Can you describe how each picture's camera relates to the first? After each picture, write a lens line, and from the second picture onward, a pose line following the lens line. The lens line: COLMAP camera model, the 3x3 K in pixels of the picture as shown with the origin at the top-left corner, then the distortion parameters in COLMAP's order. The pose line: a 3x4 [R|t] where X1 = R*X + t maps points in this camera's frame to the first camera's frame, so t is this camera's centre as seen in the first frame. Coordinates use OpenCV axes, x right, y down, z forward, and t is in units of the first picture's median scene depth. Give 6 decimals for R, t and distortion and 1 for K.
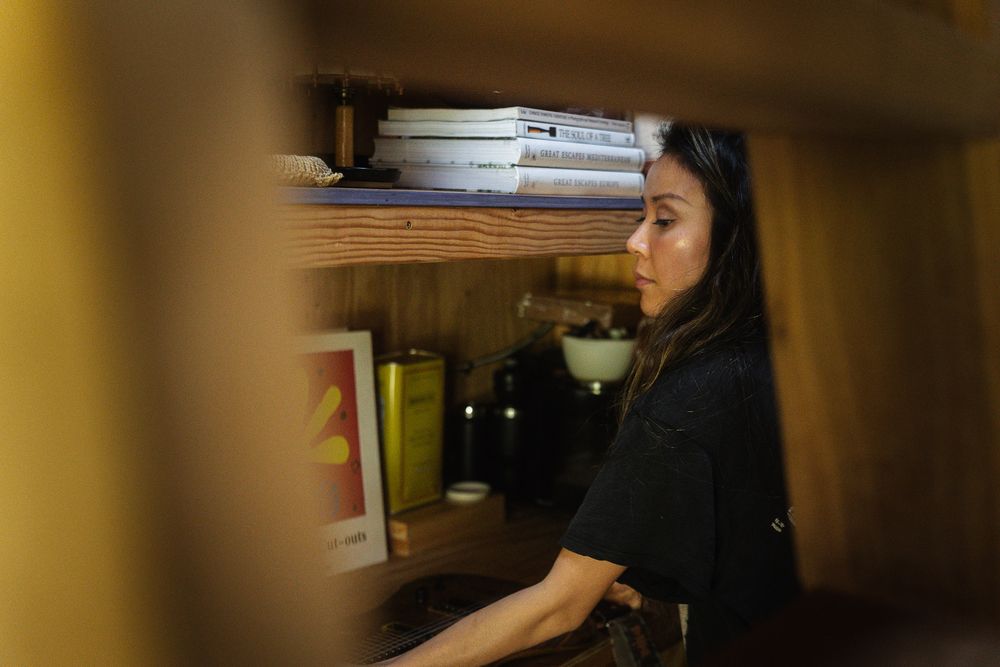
lens RADIAL K [[1212.7, 0, 498.0], [0, 1212.7, 335.2], [0, 0, 1]] dist [0.009953, 0.000000]
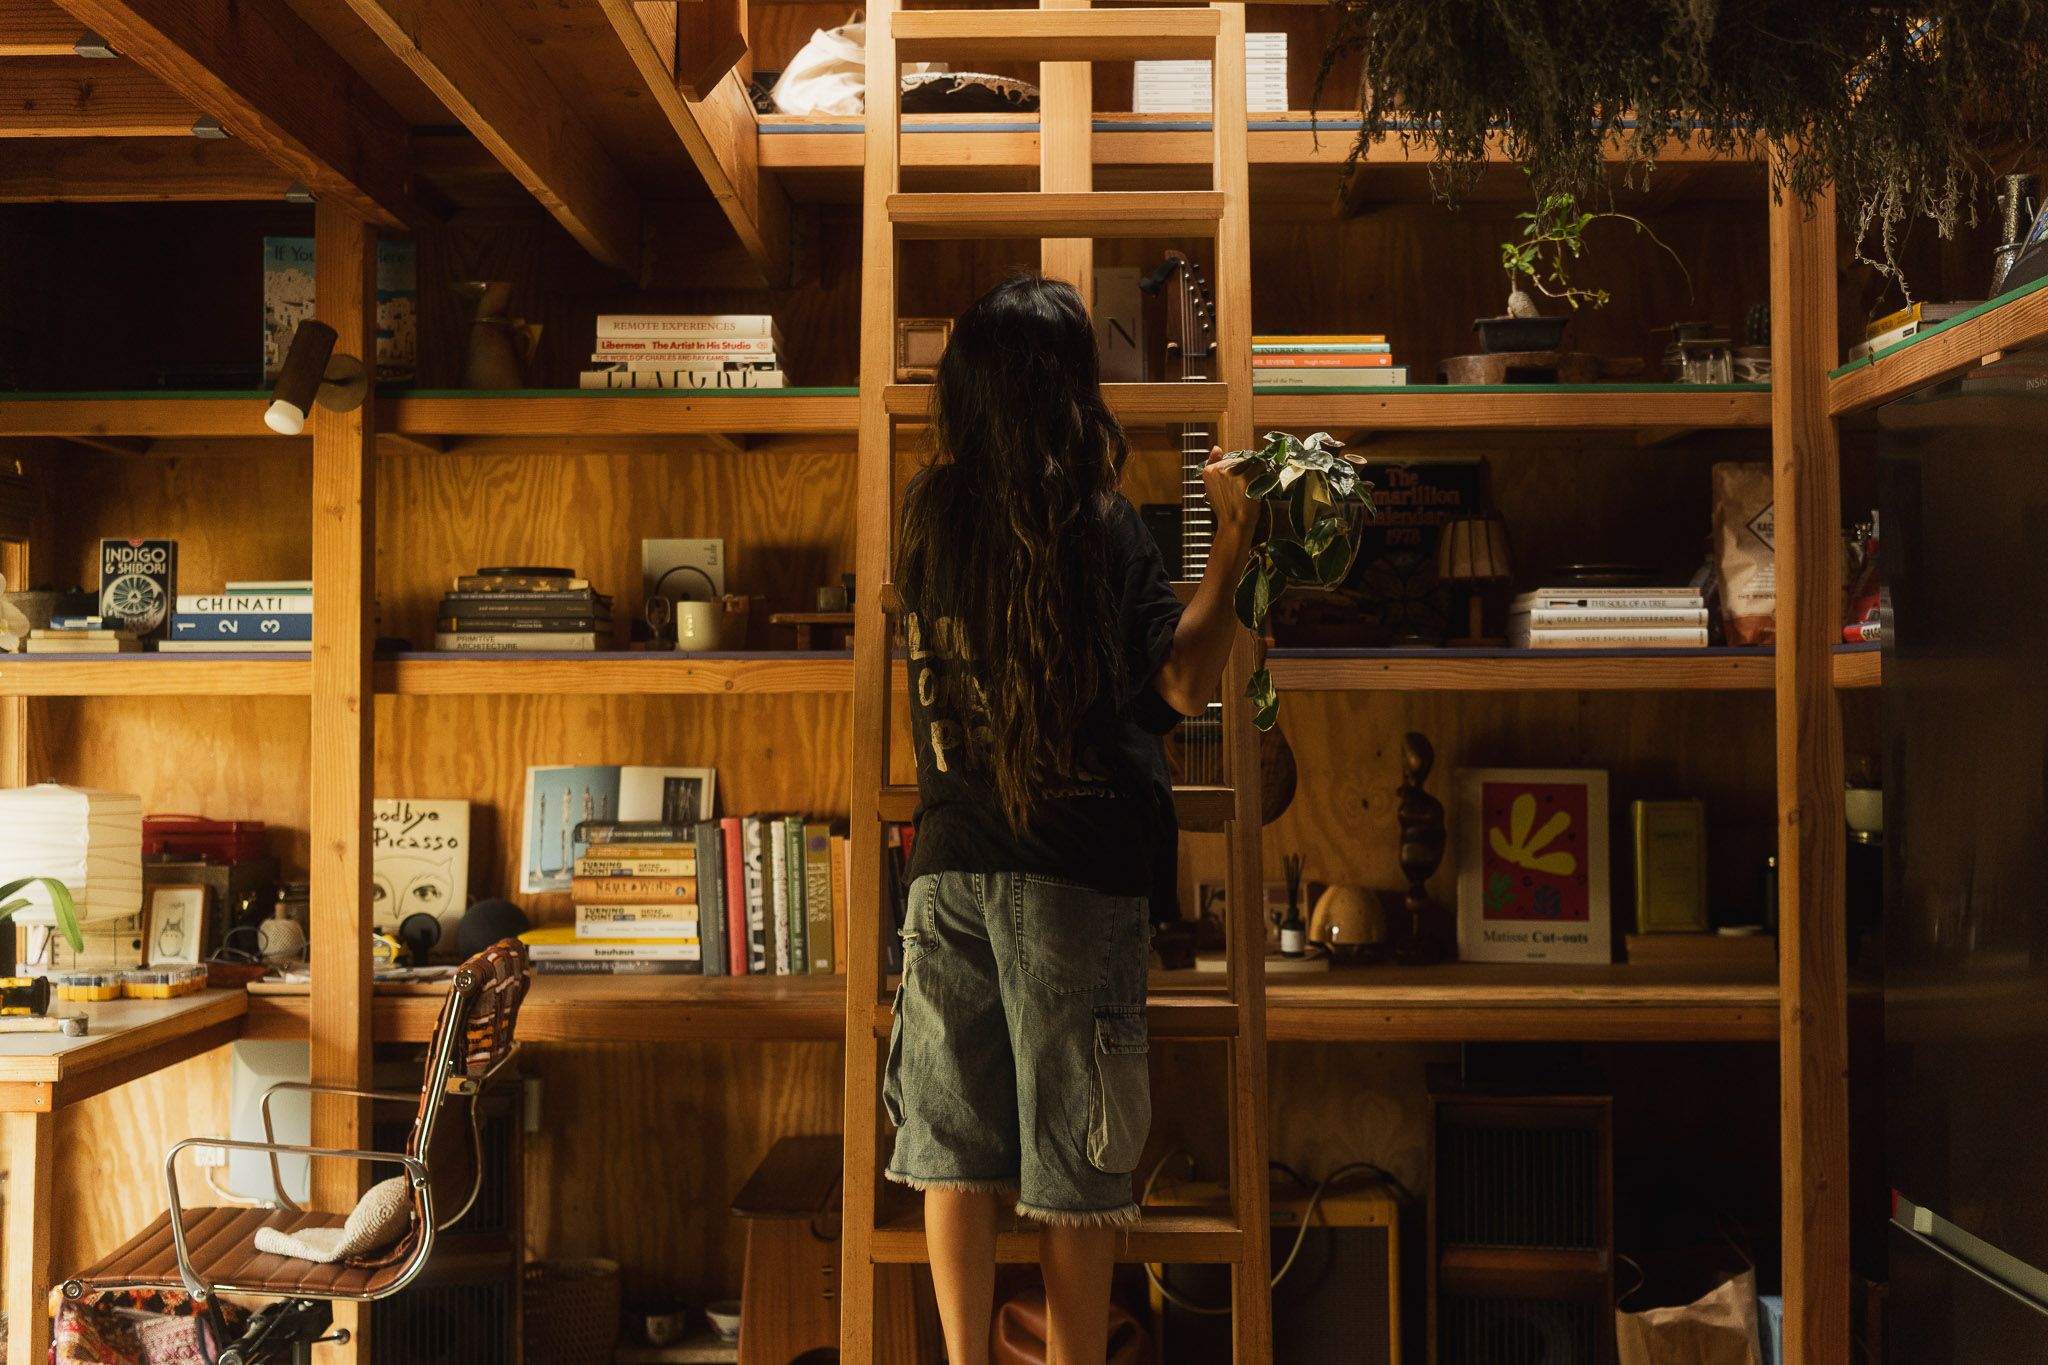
lens RADIAL K [[2186.8, 0, 1016.4], [0, 2186.8, 681.0], [0, 0, 1]] dist [-0.000276, 0.000000]
pose [[0.616361, -0.040189, -0.786438, 1.276241], [-0.065719, 0.992588, -0.102230, 0.173290], [0.784717, 0.114694, 0.609151, -0.807140]]
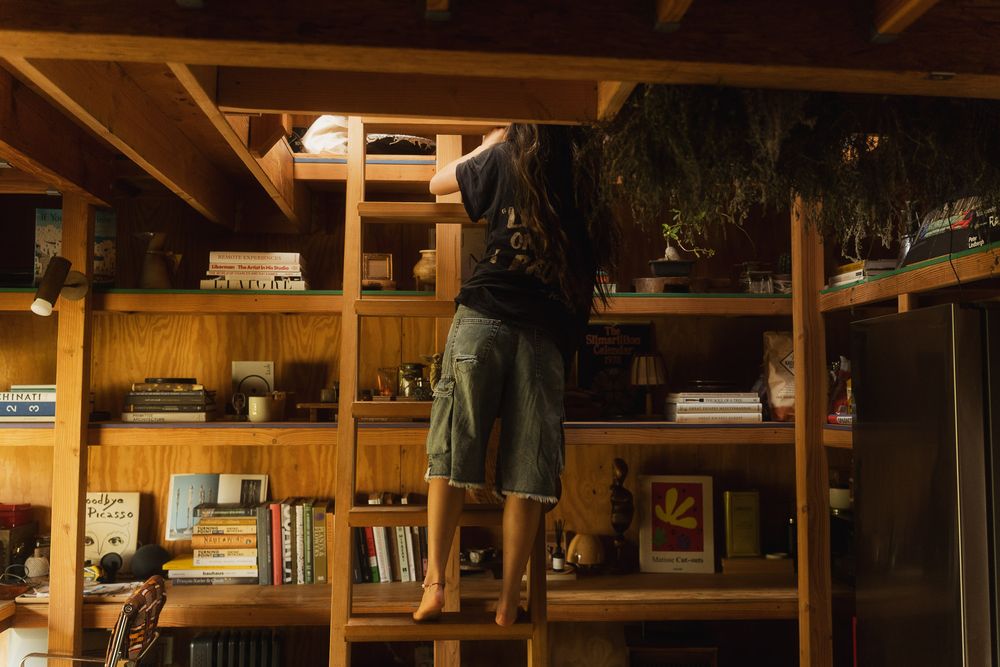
lens RADIAL K [[1034.9, 0, 500.9], [0, 1034.9, 335.0], [0, 0, 1]] dist [0.013744, 0.000000]
pose [[0.673631, -0.069806, -0.735764, 1.198022], [-0.064282, 0.986223, -0.152422, 0.062340], [0.736267, 0.149973, 0.659863, -0.752173]]
